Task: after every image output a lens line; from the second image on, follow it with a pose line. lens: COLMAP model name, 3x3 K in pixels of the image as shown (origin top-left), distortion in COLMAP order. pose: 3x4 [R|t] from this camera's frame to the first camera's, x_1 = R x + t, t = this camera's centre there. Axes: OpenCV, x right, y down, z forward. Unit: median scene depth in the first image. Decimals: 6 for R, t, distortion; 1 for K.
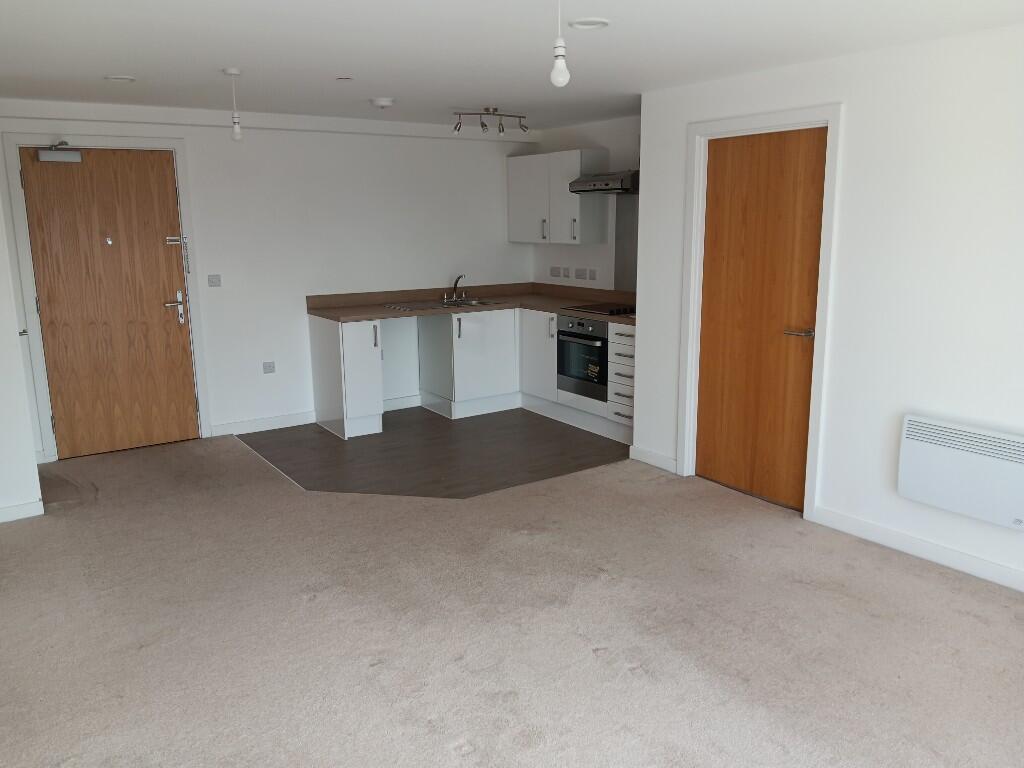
lens RADIAL K [[782.3, 0, 512.0], [0, 782.3, 384.0], [0, 0, 1]] dist [-0.001981, -0.009761]
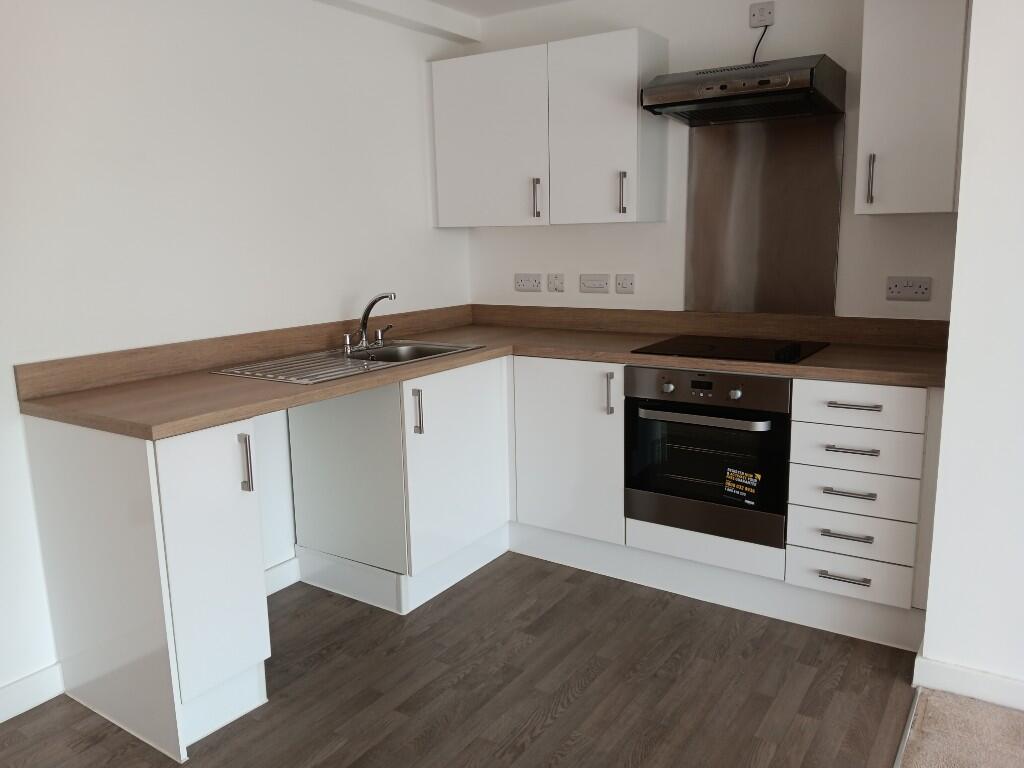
lens RADIAL K [[782.3, 0, 512.0], [0, 782.3, 384.0], [0, 0, 1]] dist [-0.001981, -0.009761]
pose [[0.926665, -0.078057, 0.367694, -0.178891], [0.089499, 0.995887, -0.014141, -0.076109], [-0.365078, 0.046012, 0.929839, 0.573200]]
